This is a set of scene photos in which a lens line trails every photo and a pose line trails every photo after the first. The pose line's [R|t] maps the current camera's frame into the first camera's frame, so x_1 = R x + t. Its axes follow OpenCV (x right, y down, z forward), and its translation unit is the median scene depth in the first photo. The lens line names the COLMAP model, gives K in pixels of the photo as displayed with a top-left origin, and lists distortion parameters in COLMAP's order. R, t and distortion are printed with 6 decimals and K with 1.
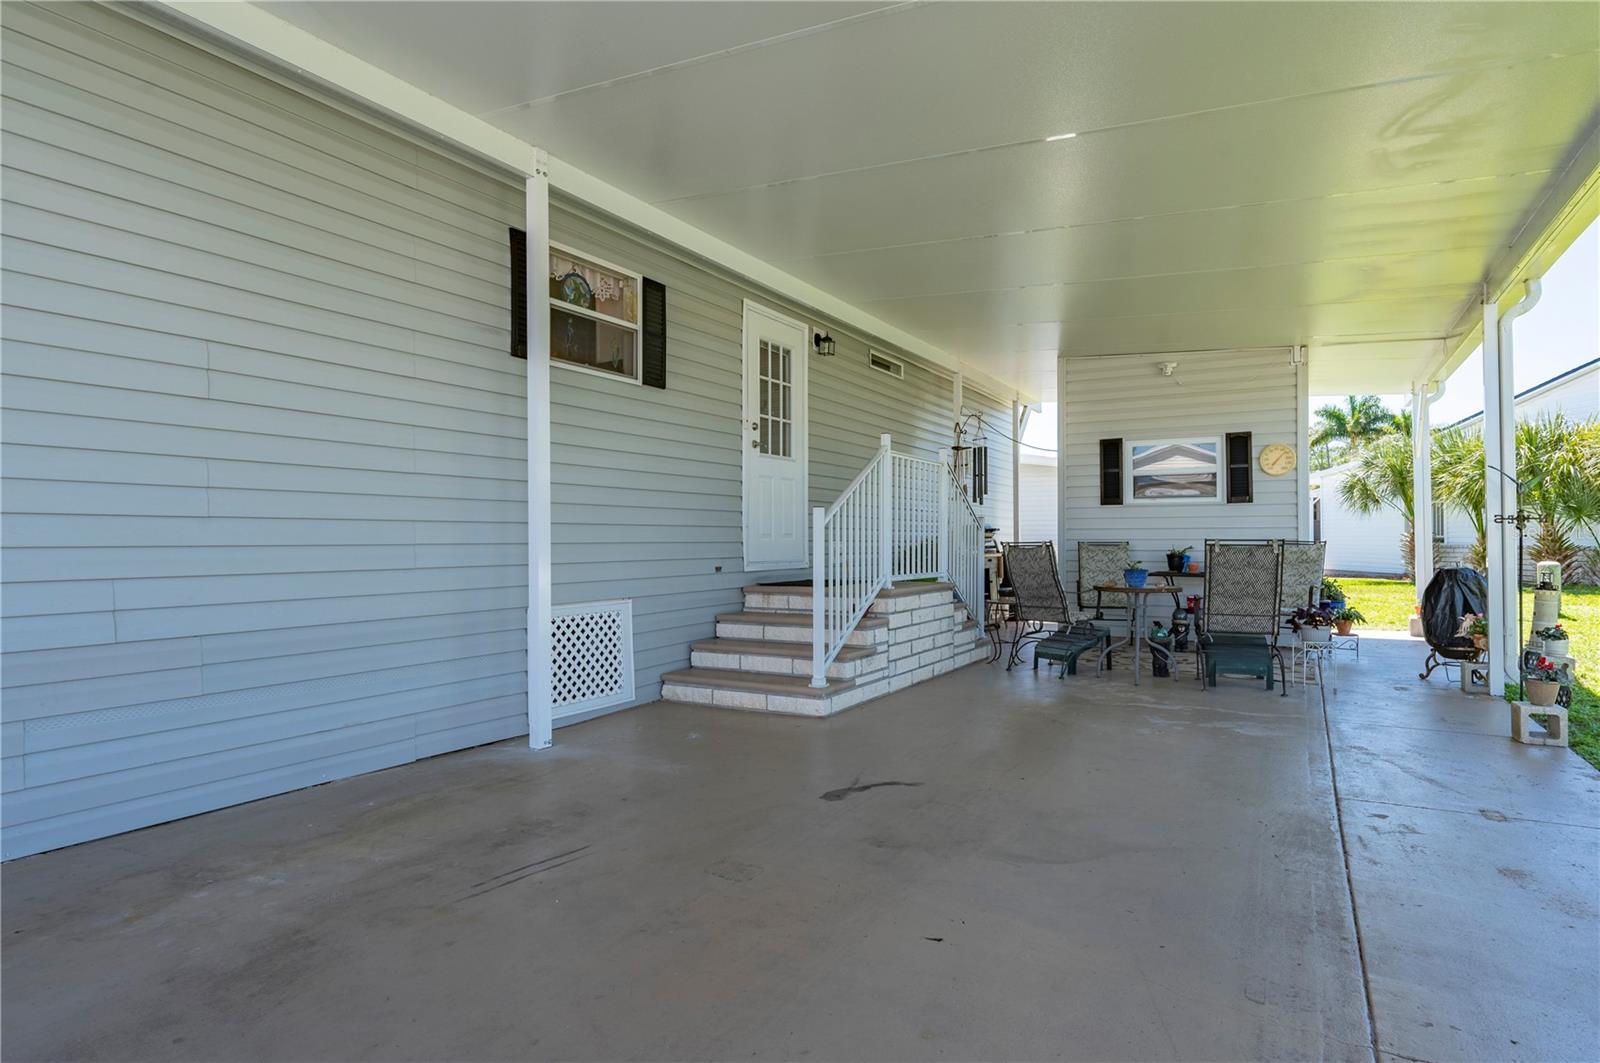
lens RADIAL K [[824.3, 0, 800.0], [0, 824.3, 531.5], [0, 0, 1]] dist [0.000321, -0.000007]
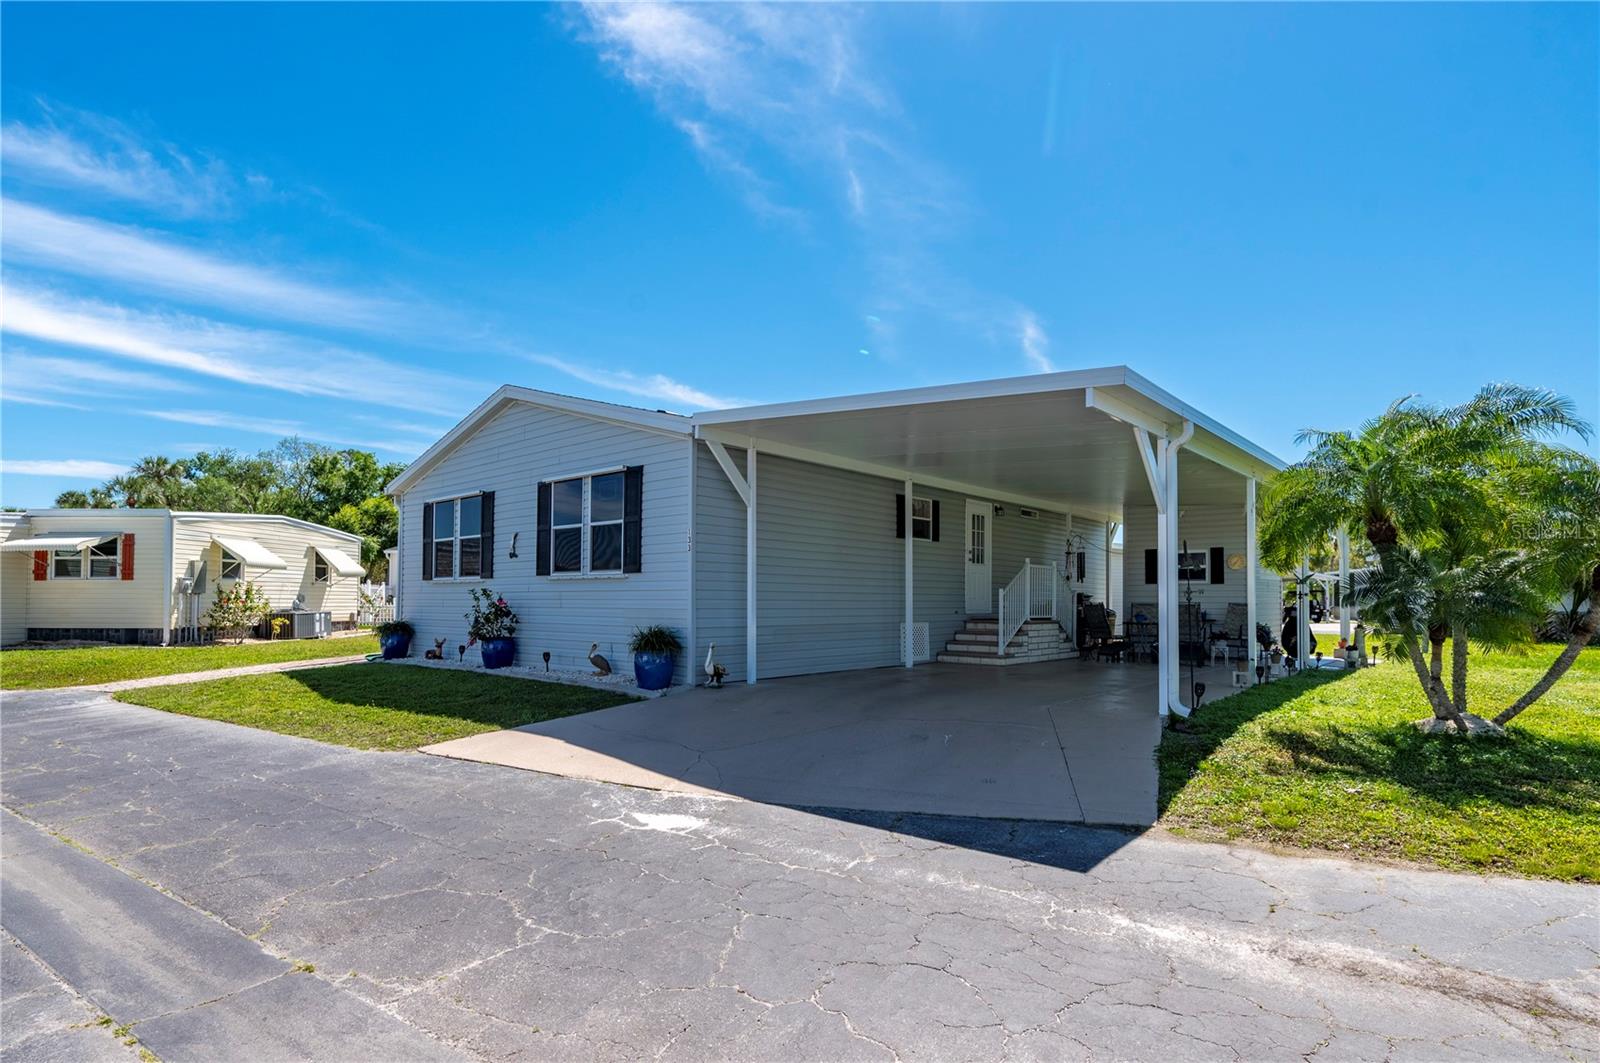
lens RADIAL K [[785.0, 0, 797.4], [0, 785.0, 583.9], [0, 0, 1]] dist [-0.000176, -0.000036]
pose [[0.982158, 0.006359, -0.187950, -0.121854], [-0.008356, 0.999917, -0.009836, -0.011225], [0.187872, 0.011231, 0.982129, -1.339187]]
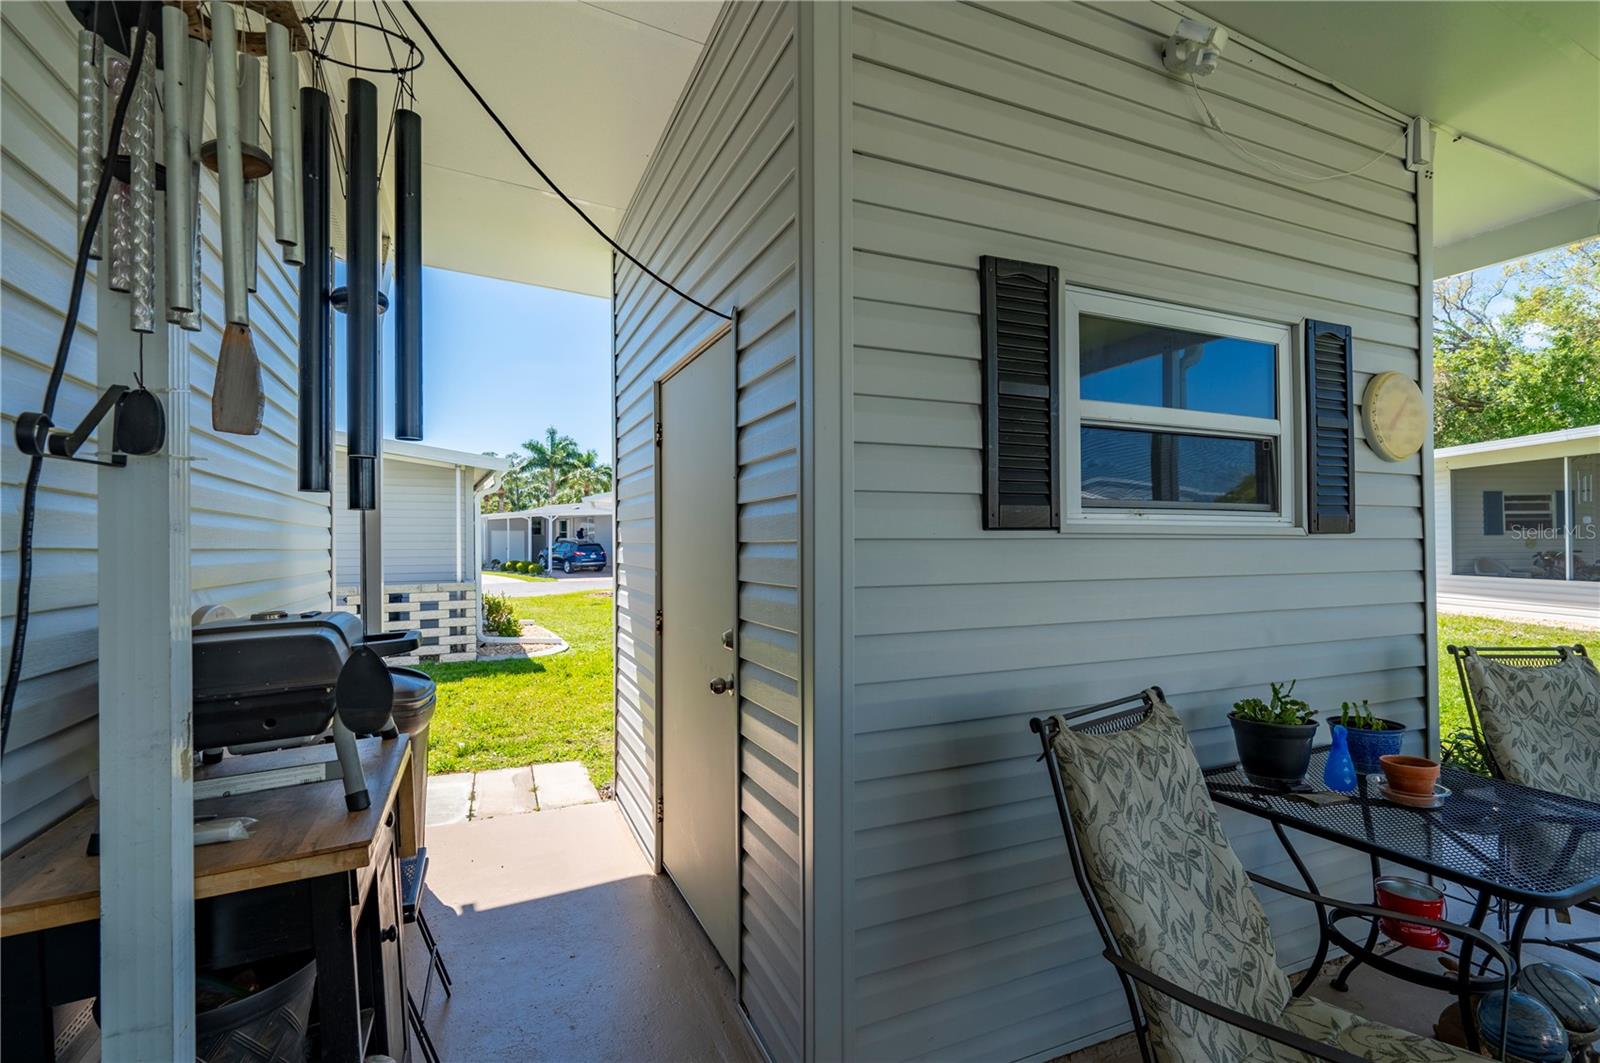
lens RADIAL K [[682.4, 0, 800.0], [0, 682.4, 531.5], [0, 0, 1]] dist [-0.000983, -0.000144]
pose [[0.539095, 0.013022, 0.842144, 0.241021], [0.002760, 0.999848, -0.017227, -0.039485], [-0.842240, 0.011612, 0.538977, 1.312670]]
